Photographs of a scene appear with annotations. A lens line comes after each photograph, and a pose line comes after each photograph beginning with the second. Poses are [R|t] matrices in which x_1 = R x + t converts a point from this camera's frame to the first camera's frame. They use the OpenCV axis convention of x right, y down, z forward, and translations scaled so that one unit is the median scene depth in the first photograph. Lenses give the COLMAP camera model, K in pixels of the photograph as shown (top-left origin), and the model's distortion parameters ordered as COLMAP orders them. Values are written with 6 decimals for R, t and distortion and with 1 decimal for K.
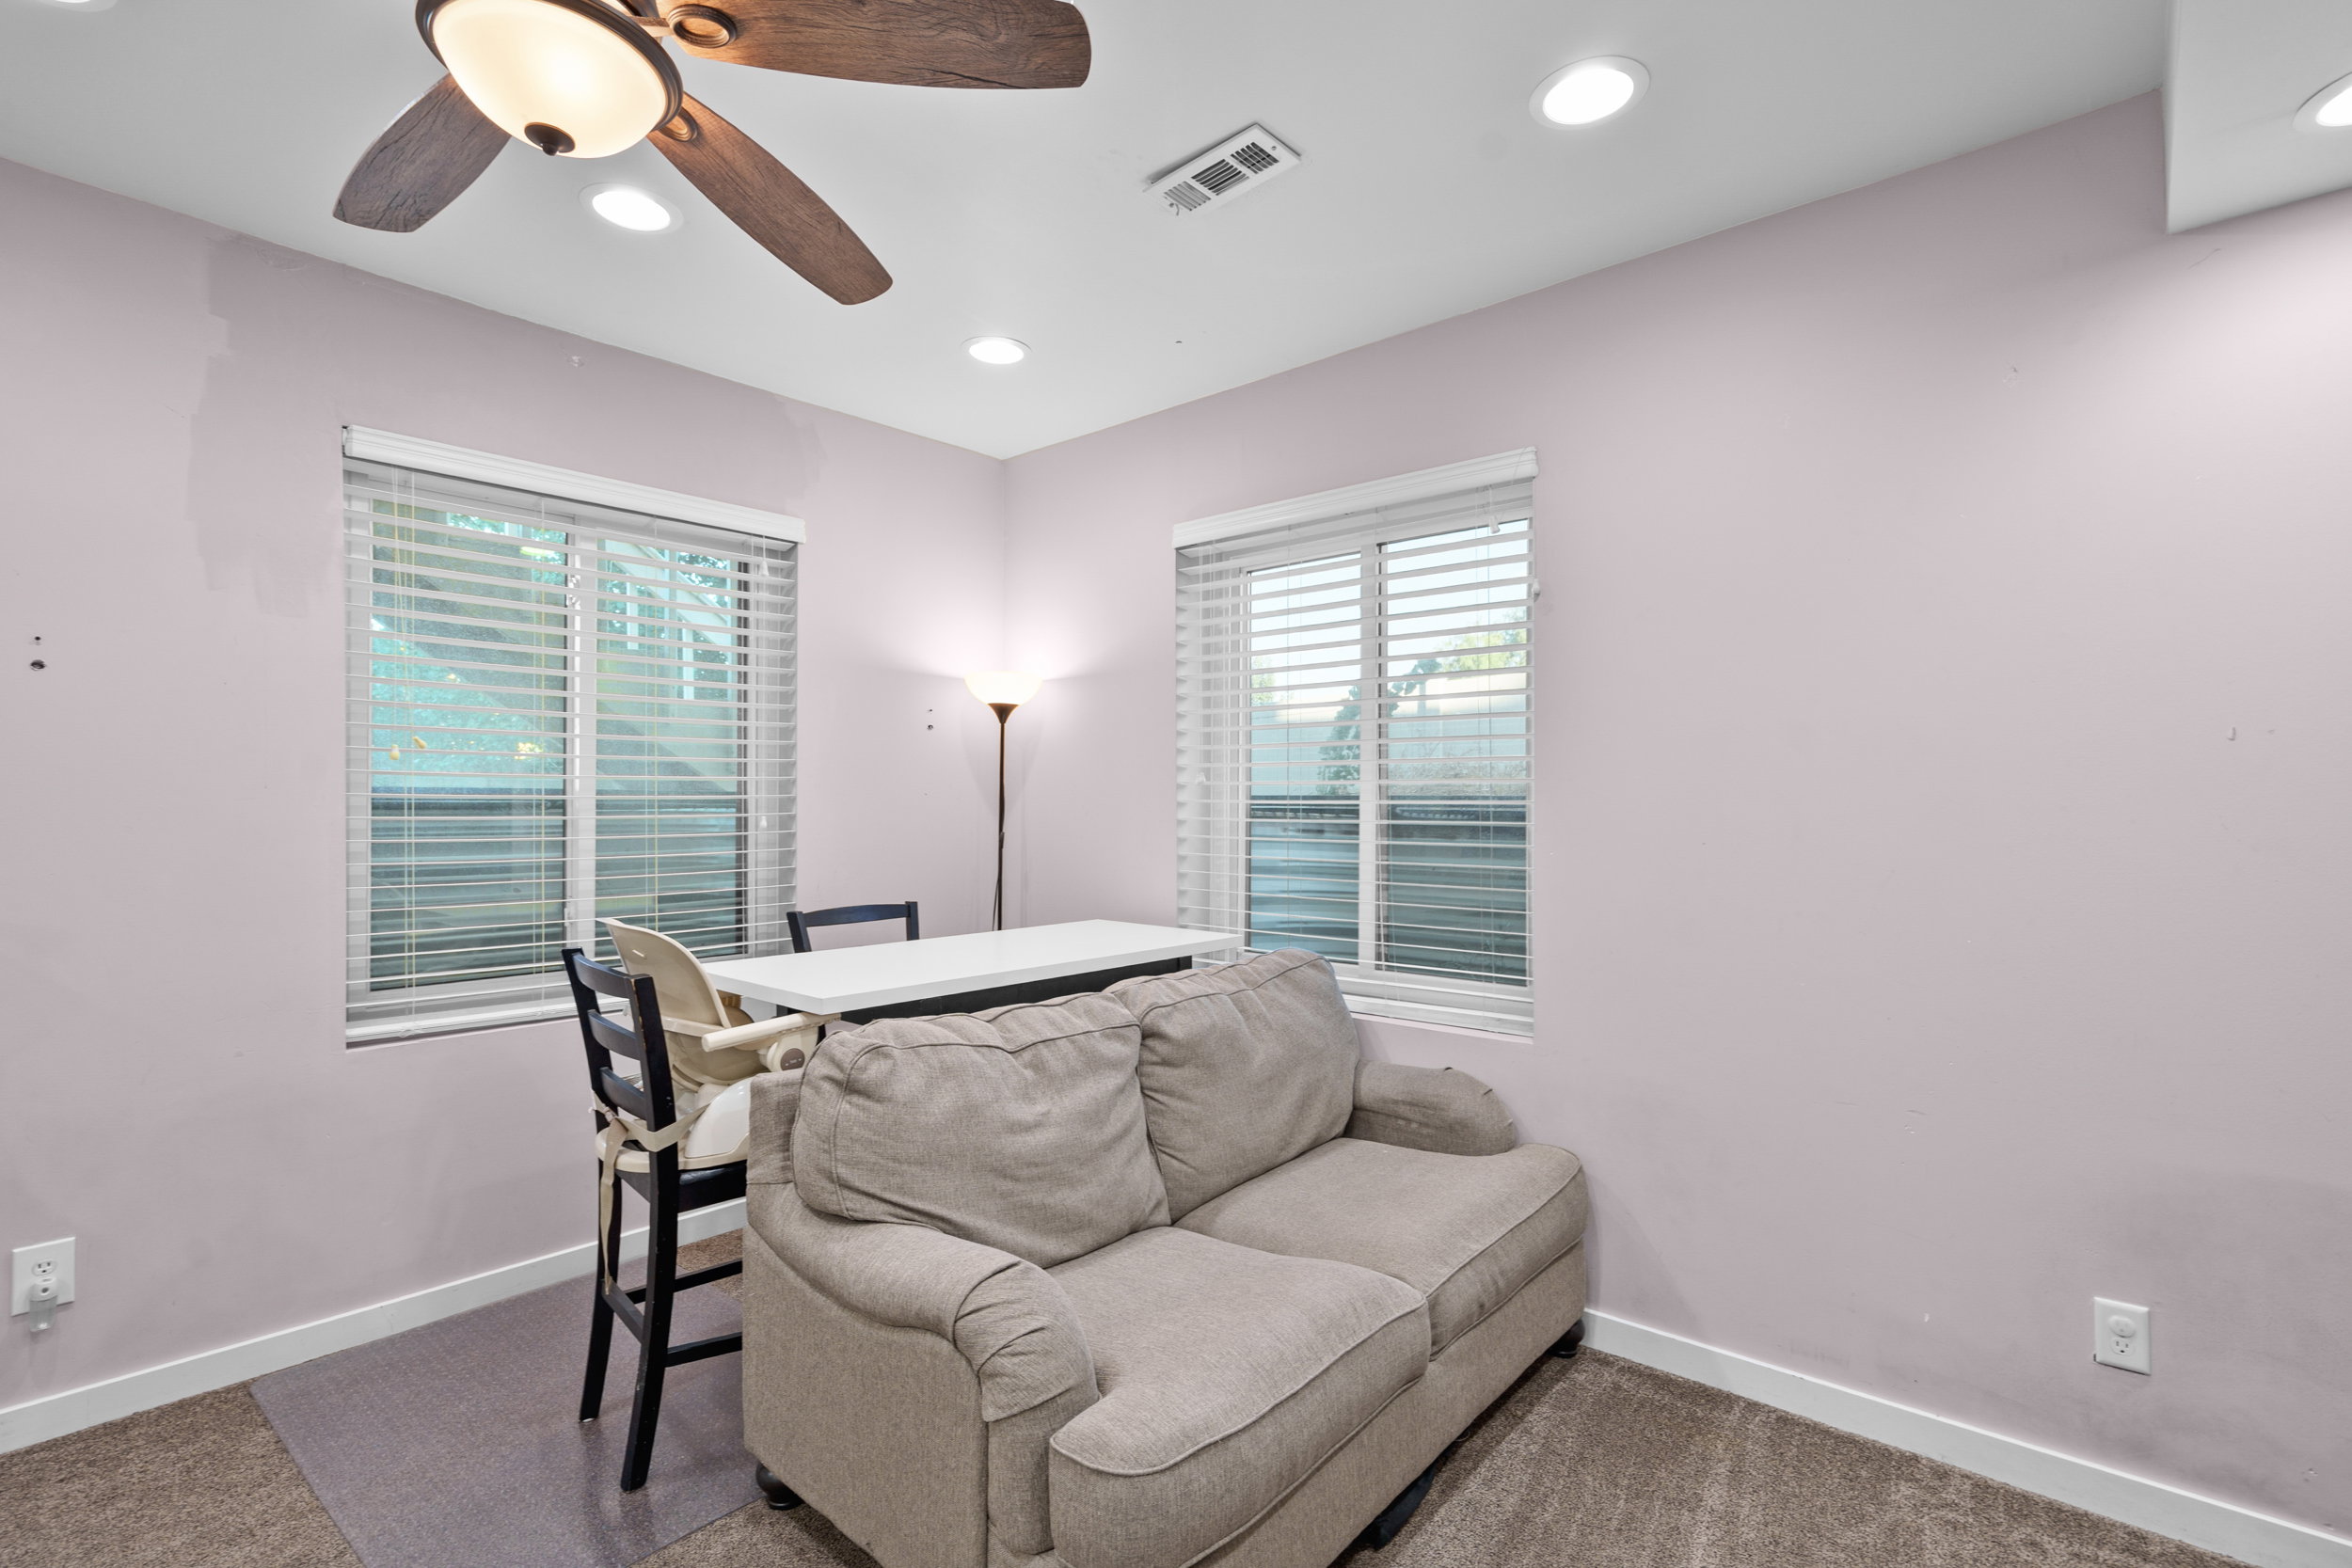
lens RADIAL K [[1071.9, 0, 1159.5], [0, 1071.9, 793.6], [0, 0, 1]] dist [-0.003198, -0.000488]
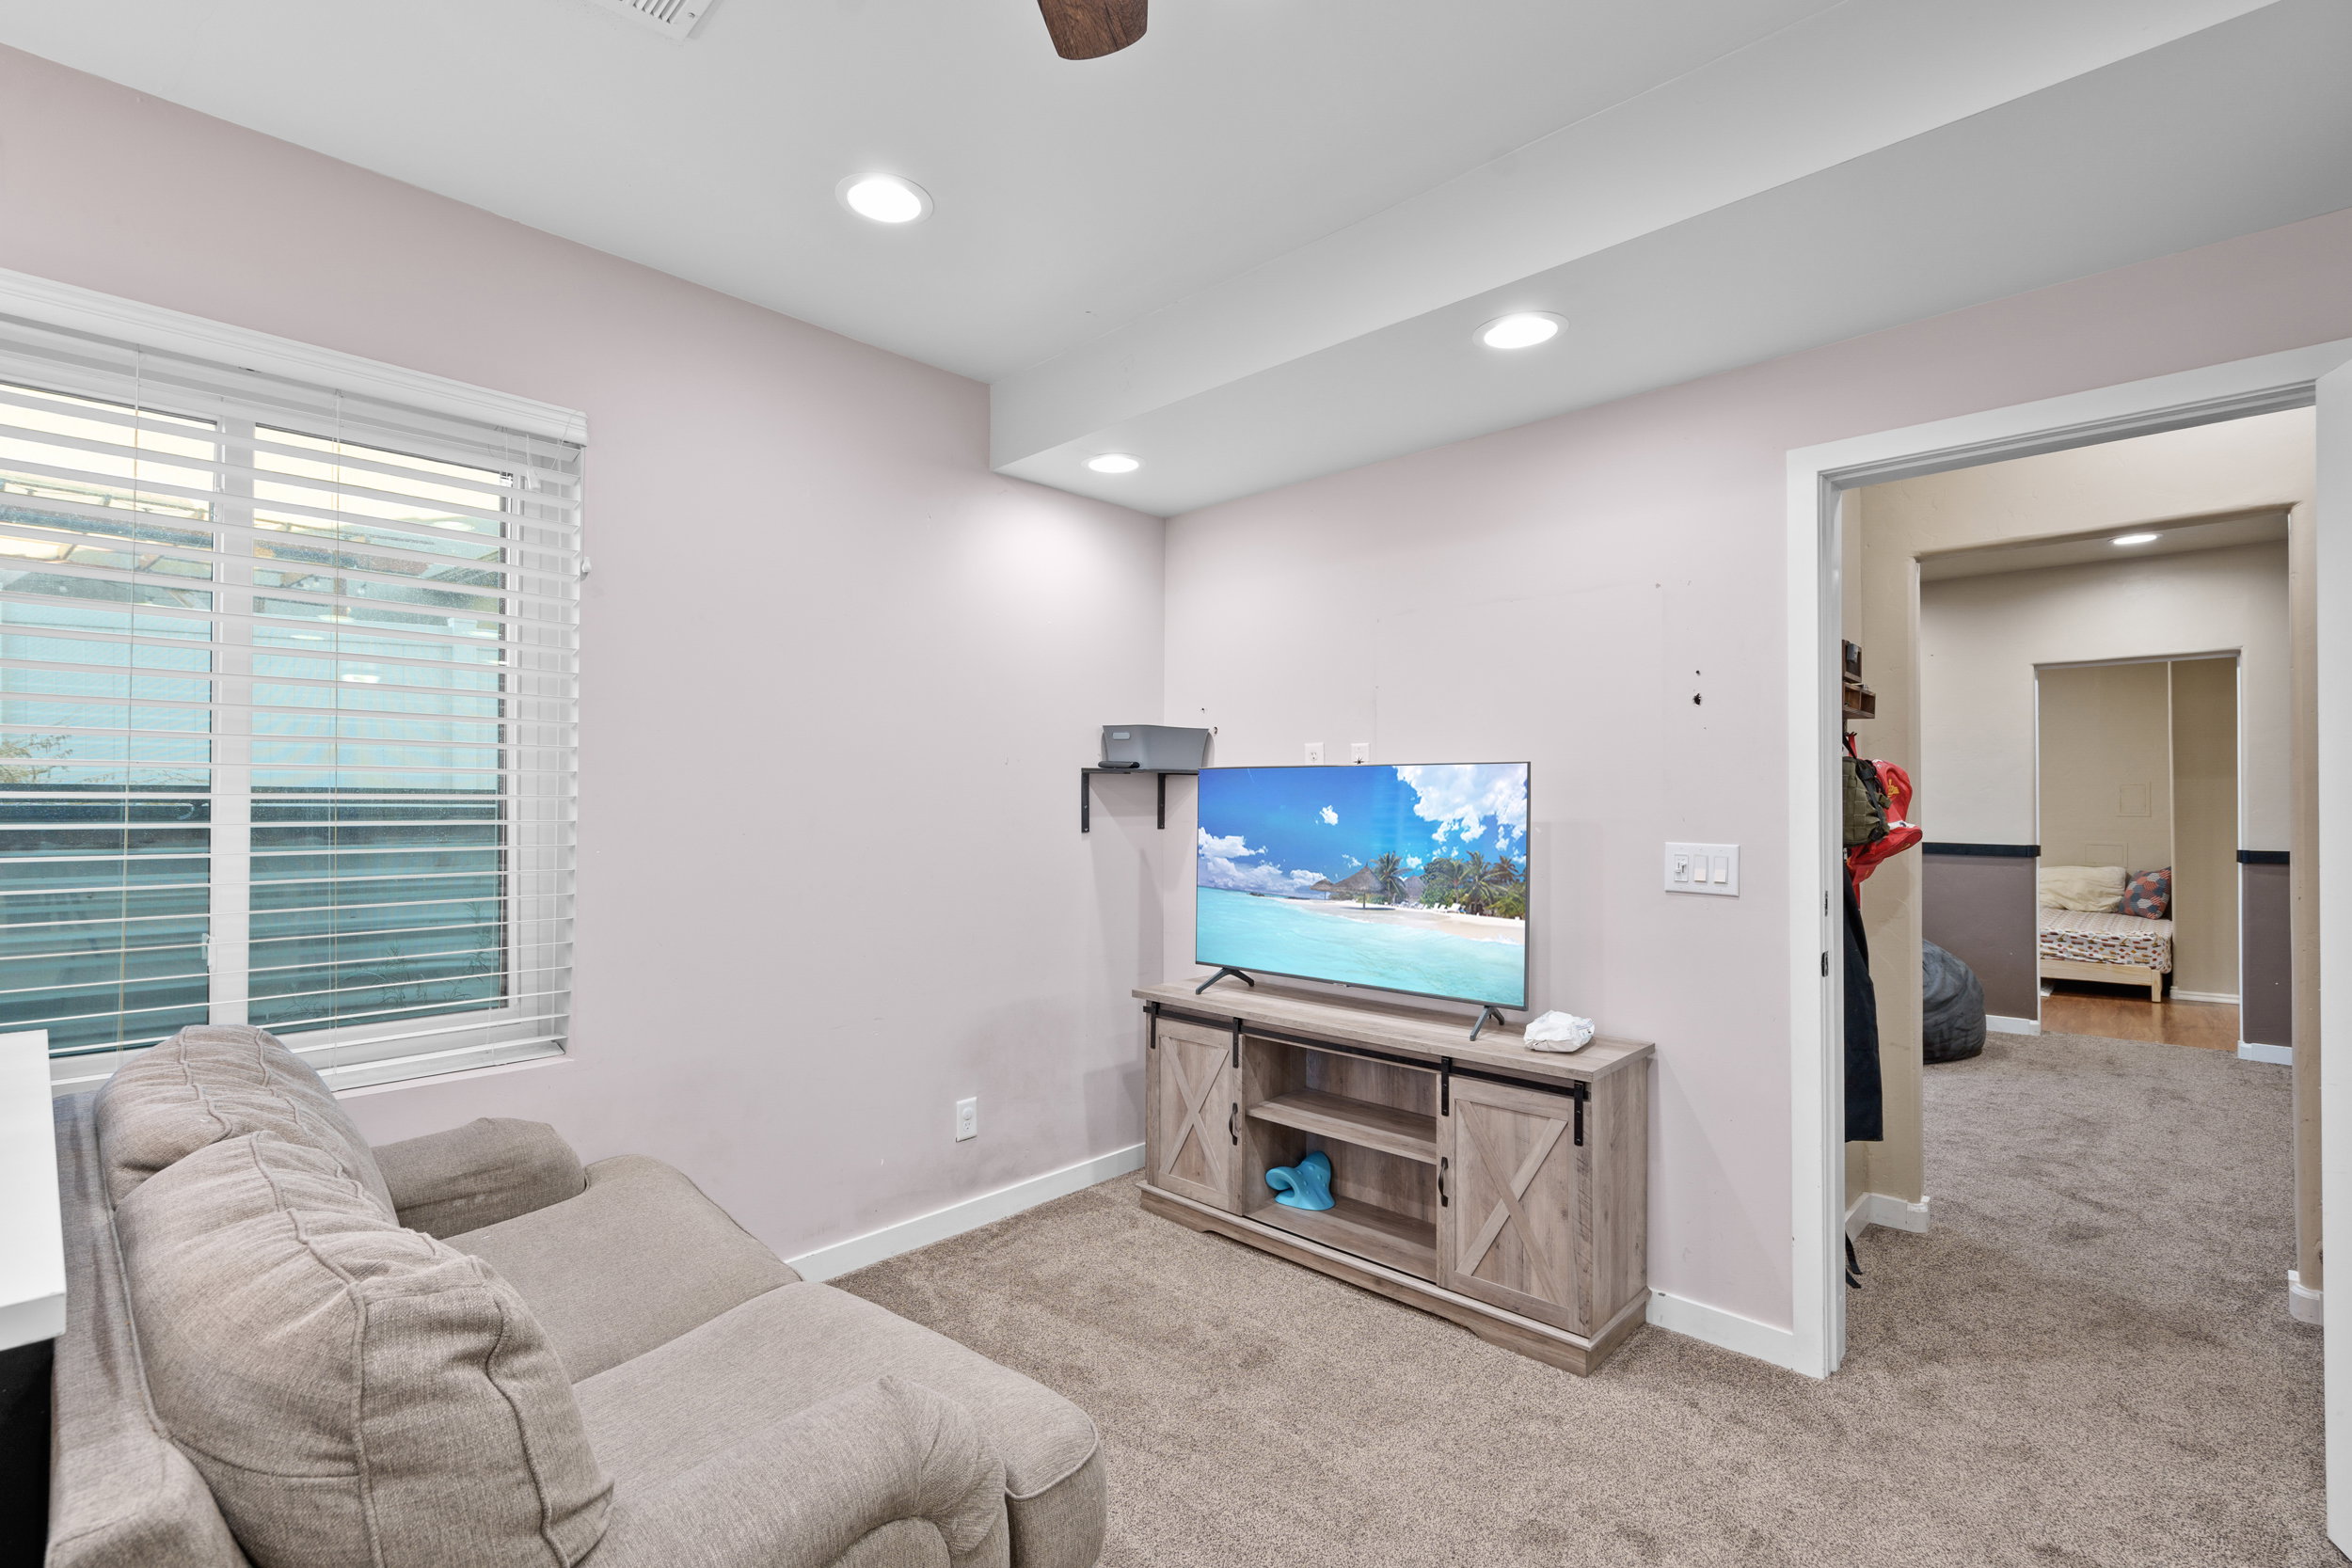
lens RADIAL K [[1071.9, 0, 1159.1], [0, 1071.9, 789.1], [0, 0, 1]] dist [-0.003198, -0.000488]
pose [[0.044501, 0.008839, 0.998970, -0.510081], [-0.012048, 0.999893, -0.008311, 0.002214], [-0.998937, -0.011666, 0.044602, 0.426494]]
